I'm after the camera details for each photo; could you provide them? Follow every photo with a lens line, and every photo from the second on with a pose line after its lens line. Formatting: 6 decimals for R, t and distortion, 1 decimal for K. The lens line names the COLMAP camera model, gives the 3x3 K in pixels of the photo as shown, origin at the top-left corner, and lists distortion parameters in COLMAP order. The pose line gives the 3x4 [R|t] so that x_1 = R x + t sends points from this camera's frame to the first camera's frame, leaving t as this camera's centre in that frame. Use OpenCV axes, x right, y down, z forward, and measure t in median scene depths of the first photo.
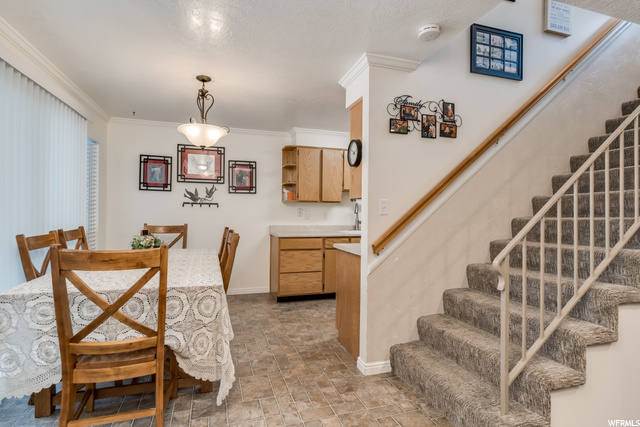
lens RADIAL K [[326.0, 0, 322.0], [0, 326.0, 213.6], [0, 0, 1]] dist [-0.004216, 0.002075]
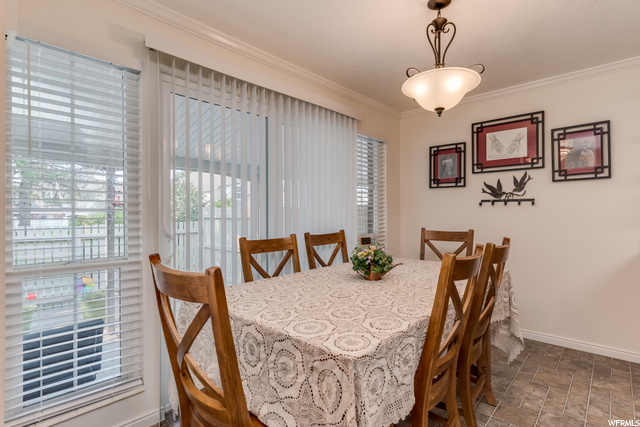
lens RADIAL K [[326.0, 0, 318.4], [0, 326.0, 213.3], [0, 0, 1]] dist [-0.004216, 0.002075]
pose [[0.481497, -0.018007, -0.876263, 0.046462], [0.011295, 0.999833, -0.014340, 0.002287], [0.876375, -0.002993, 0.481620, 0.317085]]
